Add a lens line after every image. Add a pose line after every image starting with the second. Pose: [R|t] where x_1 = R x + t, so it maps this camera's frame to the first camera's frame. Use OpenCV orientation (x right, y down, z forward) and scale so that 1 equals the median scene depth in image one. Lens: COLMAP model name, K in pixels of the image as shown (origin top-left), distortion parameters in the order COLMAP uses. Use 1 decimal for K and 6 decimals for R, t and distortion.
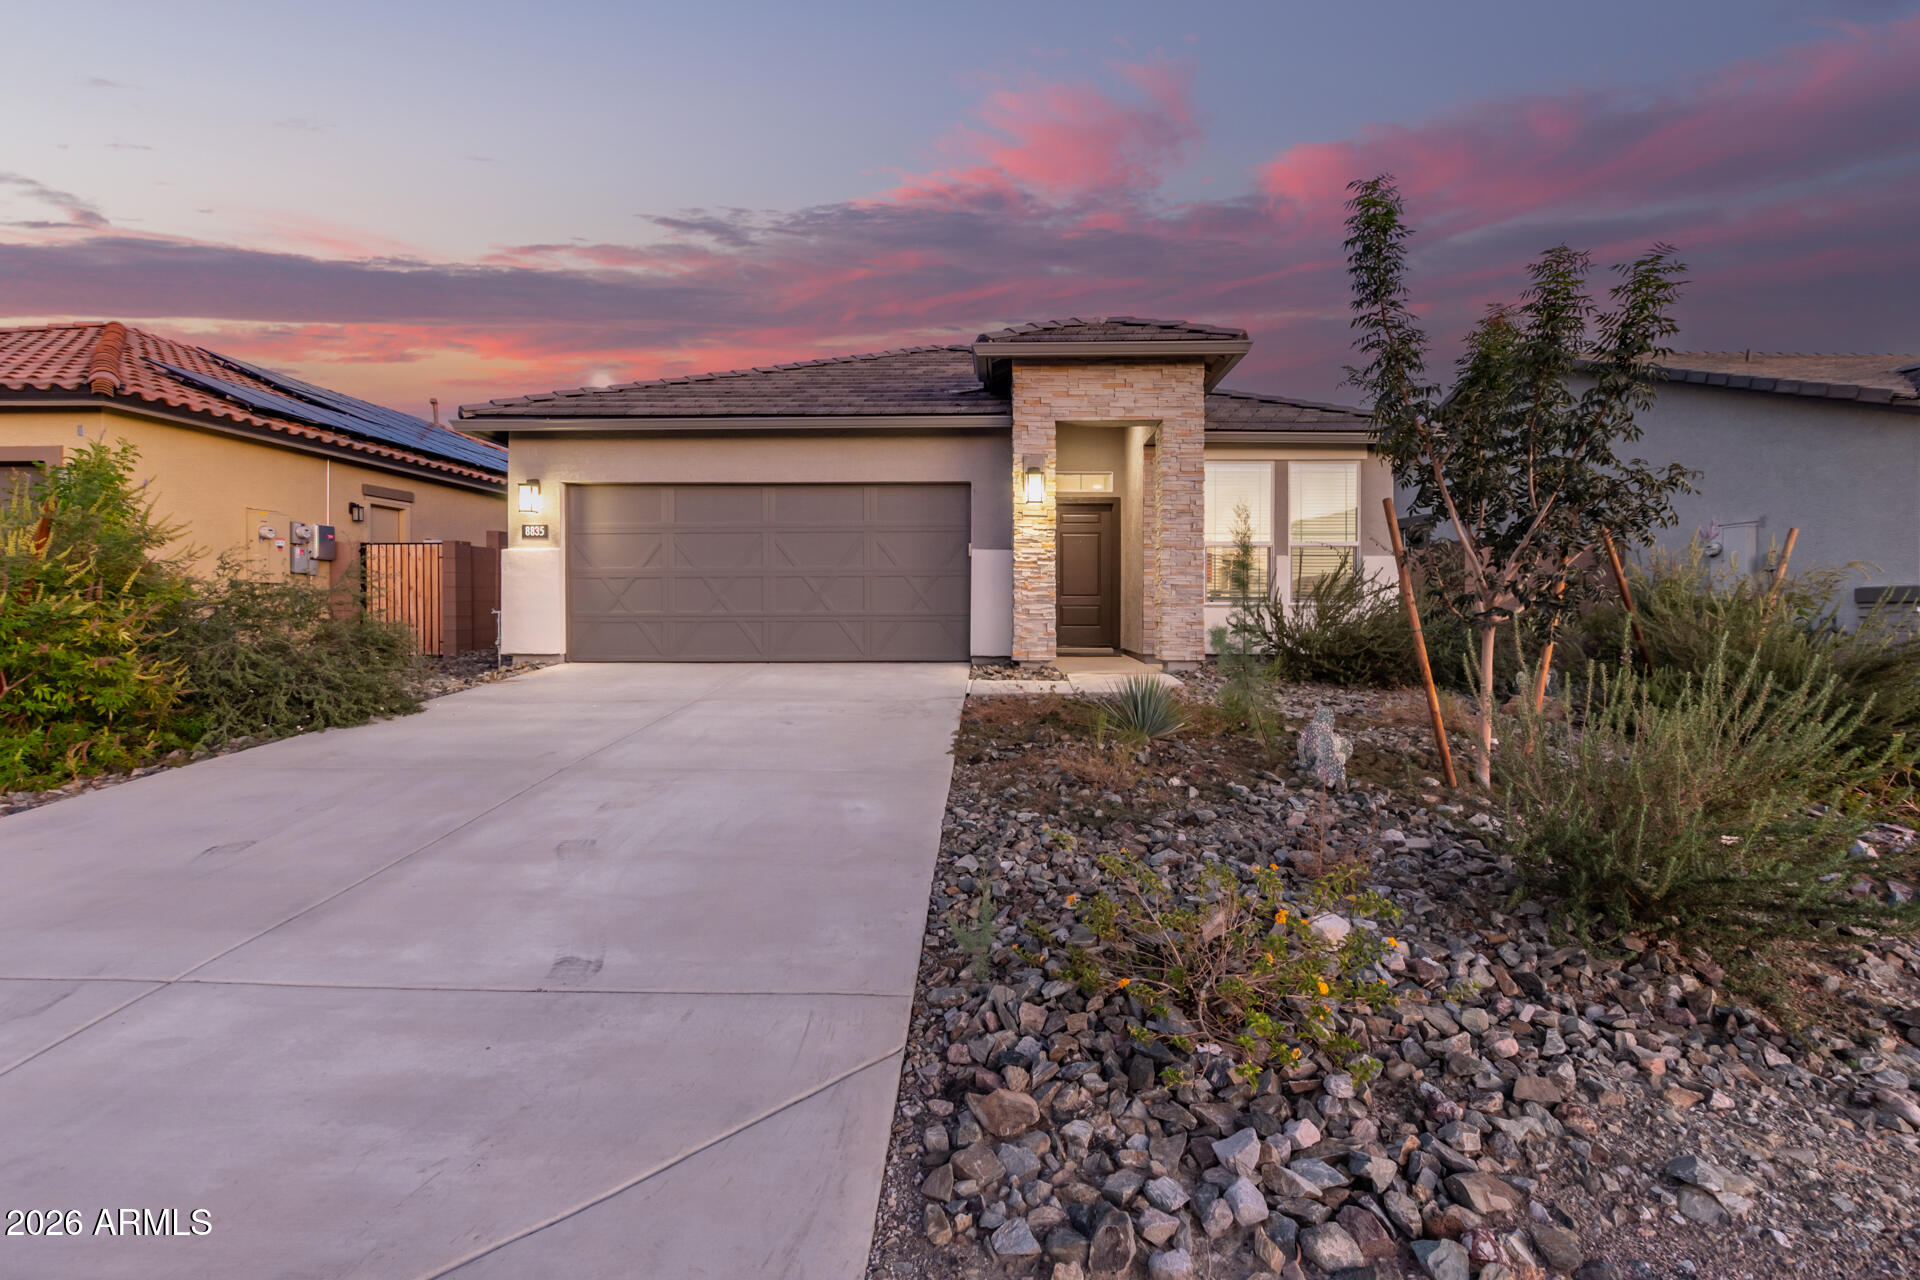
lens RADIAL K [[887.3, 0, 961.9], [0, 887.3, 625.3], [0, 0, 1]] dist [0.015850, -0.000836]
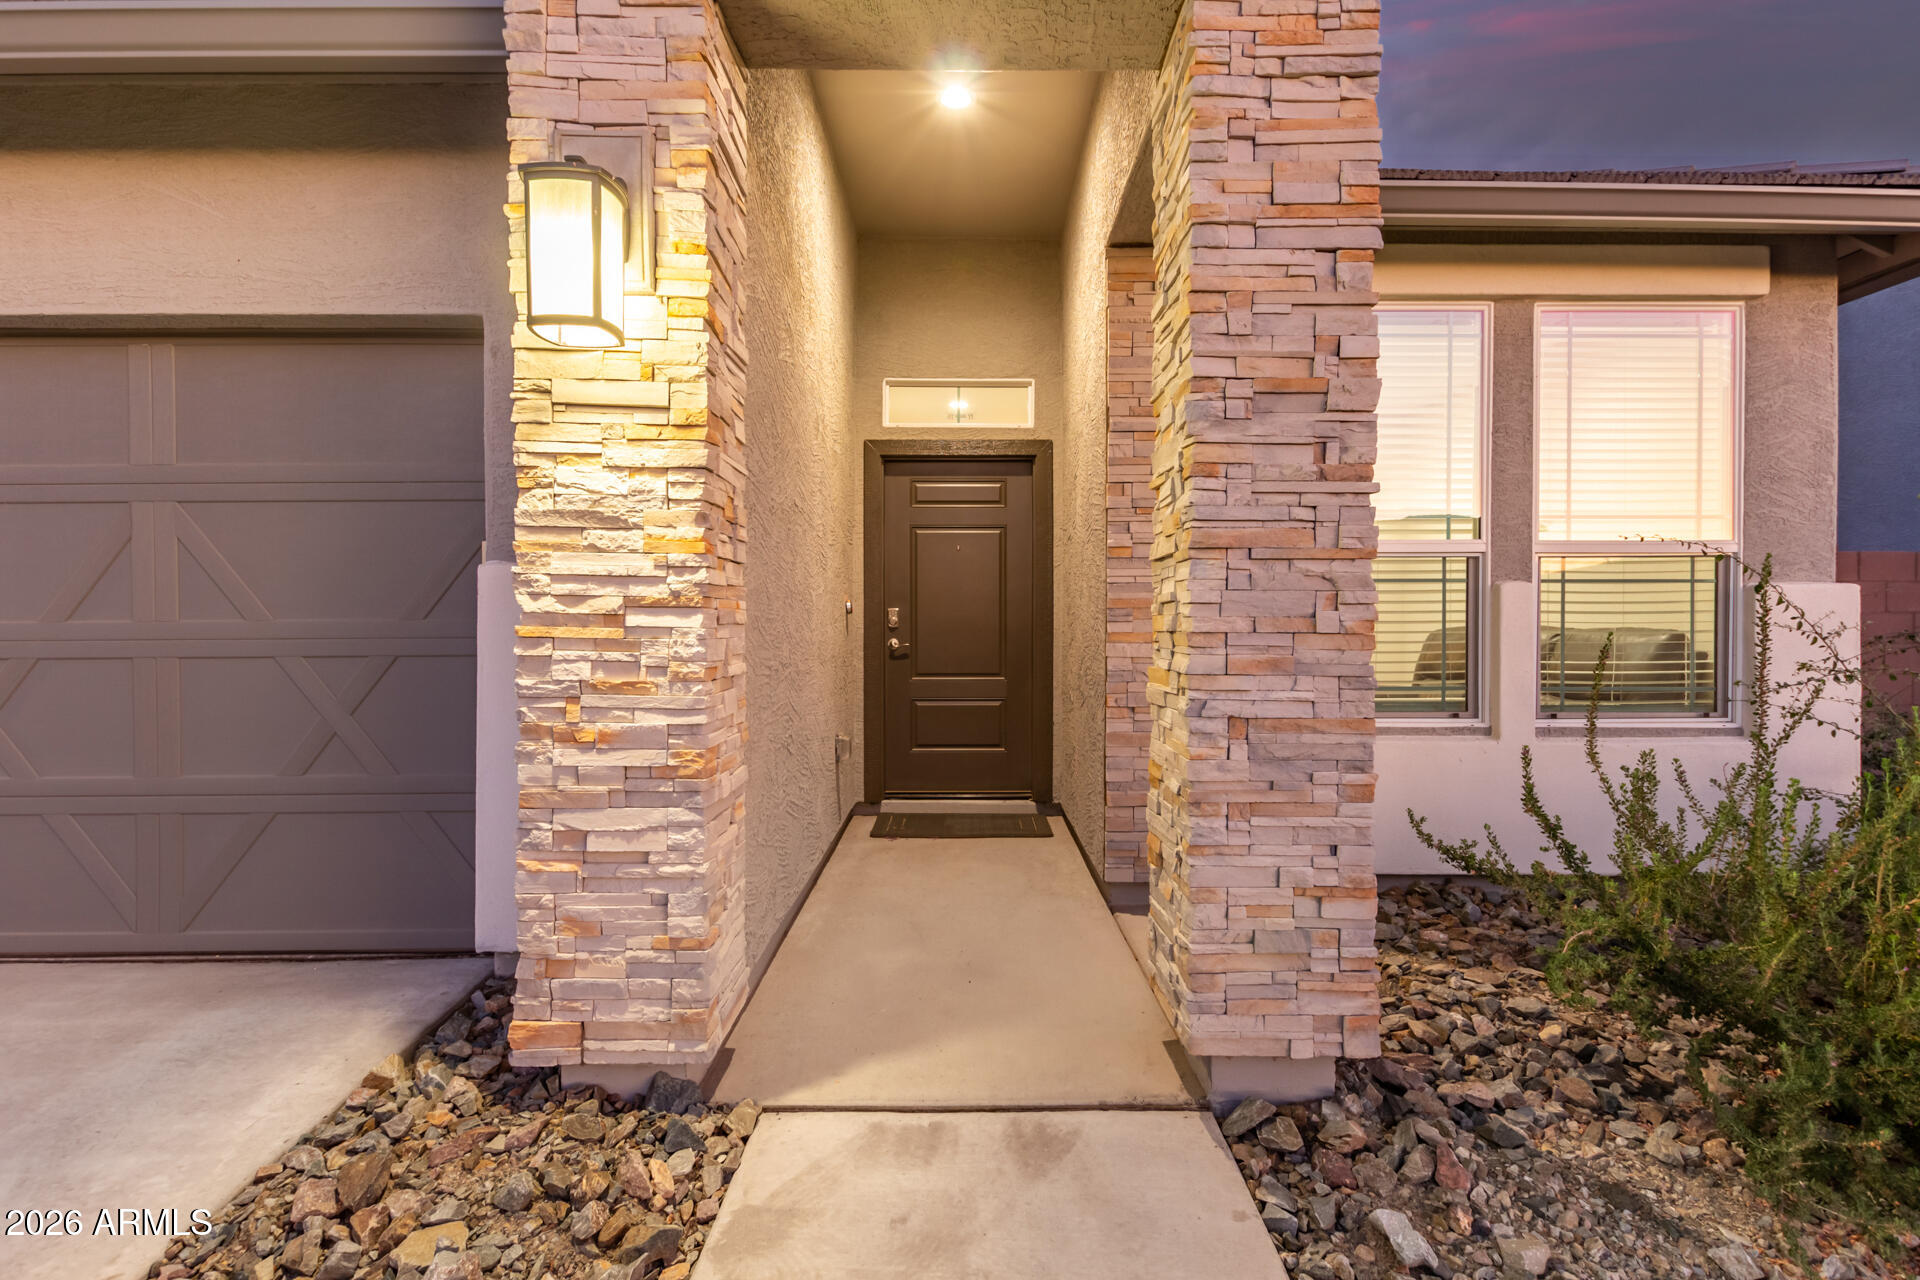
lens RADIAL K [[887.3, 0, 960.0], [0, 887.3, 640.4], [0, 0, 1]] dist [0.015850, -0.000836]
pose [[0.999460, -0.002093, 0.032793, 0.145692], [0.002251, 0.999986, -0.004770, -0.058053], [-0.032783, 0.004841, 0.999451, 0.705303]]
